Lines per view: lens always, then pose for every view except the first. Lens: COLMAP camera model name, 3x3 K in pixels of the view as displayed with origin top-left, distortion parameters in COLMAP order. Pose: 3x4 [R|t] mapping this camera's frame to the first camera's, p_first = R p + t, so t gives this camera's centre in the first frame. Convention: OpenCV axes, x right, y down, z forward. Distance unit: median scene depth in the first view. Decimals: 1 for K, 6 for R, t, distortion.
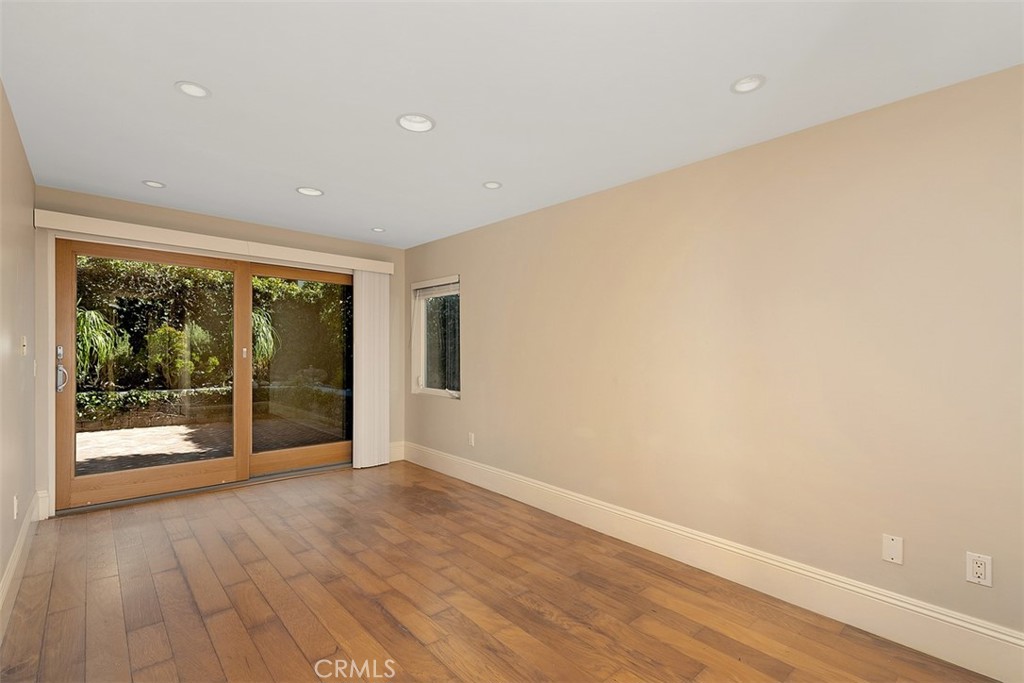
lens RADIAL K [[466.0, 0, 510.9], [0, 466.0, 348.2], [0, 0, 1]] dist [0.011175, -0.000413]
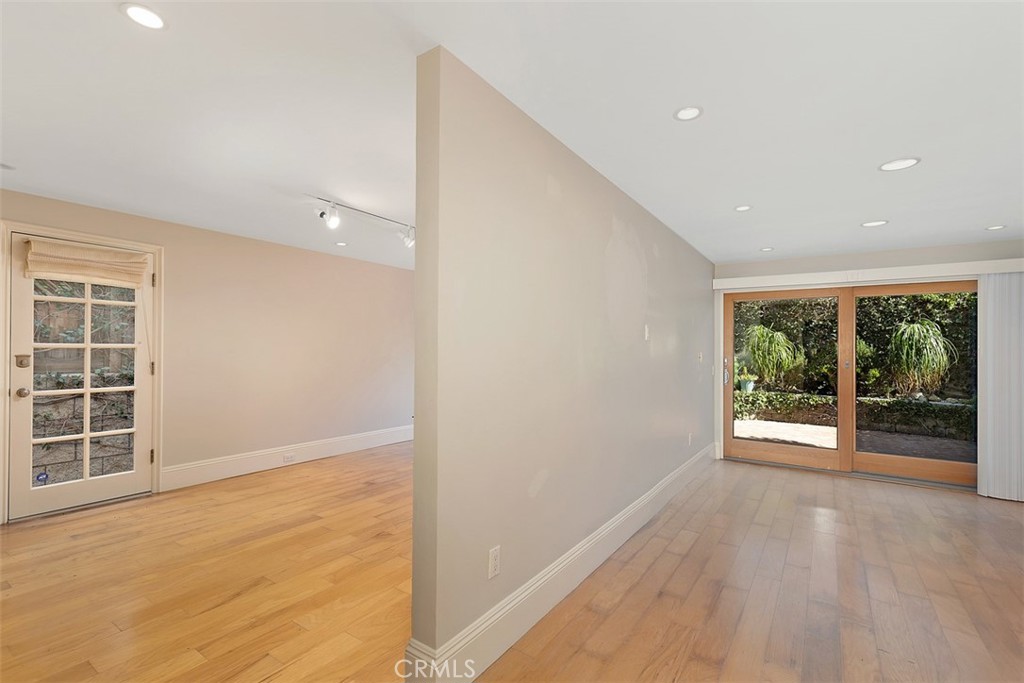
lens RADIAL K [[466.0, 0, 510.9], [0, 466.0, 348.2], [0, 0, 1]] dist [0.011175, -0.000413]
pose [[0.240602, -0.016570, -0.970482, 0.333272], [-0.010416, 0.999753, -0.019652, 0.001741], [0.970568, 0.014837, 0.240370, -0.098232]]
